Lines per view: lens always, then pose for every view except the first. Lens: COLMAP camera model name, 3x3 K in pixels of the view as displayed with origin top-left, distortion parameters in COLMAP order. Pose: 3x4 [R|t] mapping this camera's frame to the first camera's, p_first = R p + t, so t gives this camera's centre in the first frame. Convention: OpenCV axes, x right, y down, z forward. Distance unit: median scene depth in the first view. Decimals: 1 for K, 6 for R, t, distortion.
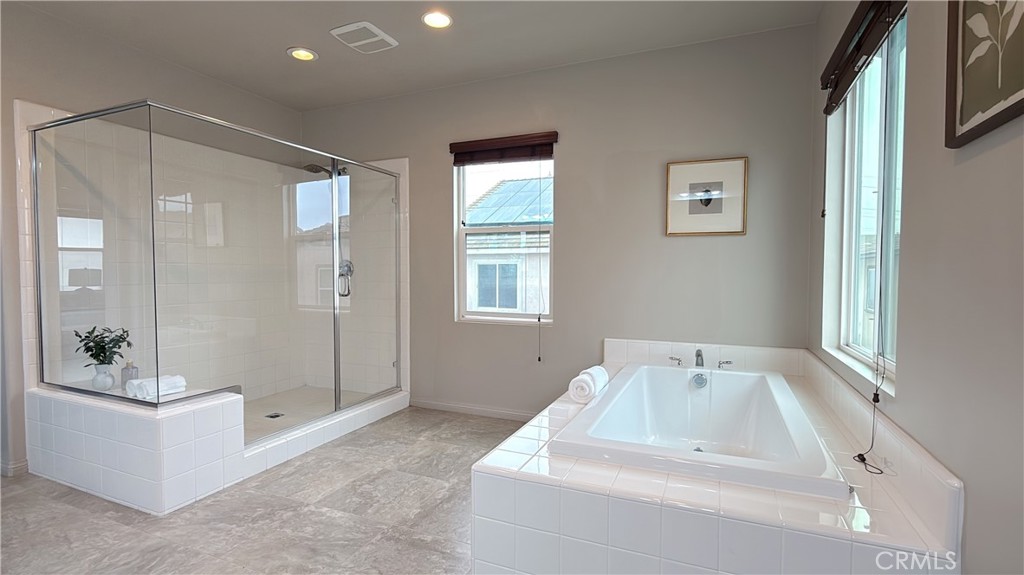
lens RADIAL K [[476.3, 0, 506.8], [0, 476.3, 290.9], [0, 0, 1]] dist [-0.001458, -0.000325]
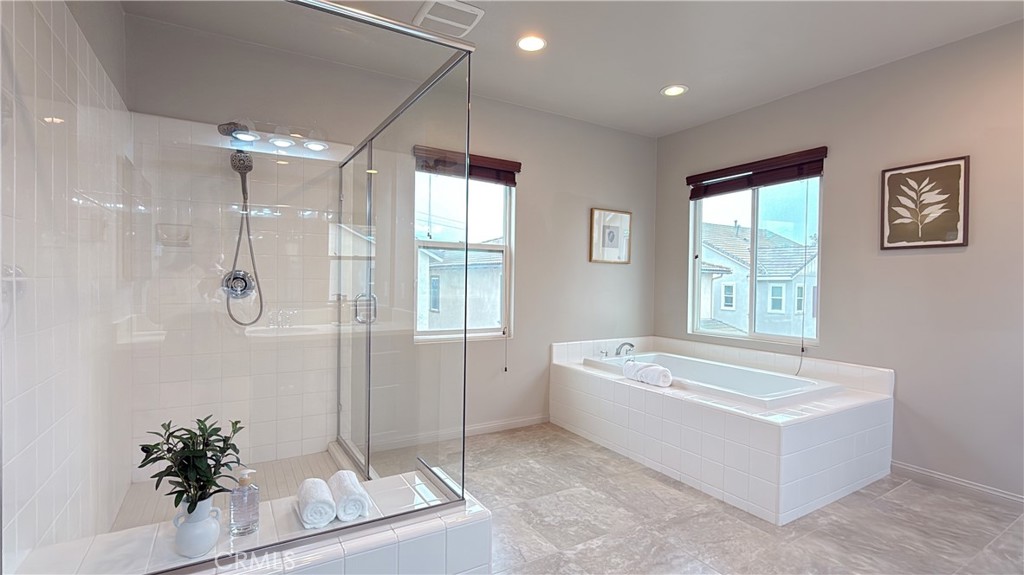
lens RADIAL K [[476.3, 0, 505.8], [0, 476.3, 286.2], [0, 0, 1]] dist [-0.001458, -0.000325]
pose [[0.579371, 0.008213, 0.815023, -0.961935], [0.031914, 0.998954, -0.032754, -0.010482], [-0.814439, 0.044987, 0.578503, 0.449798]]
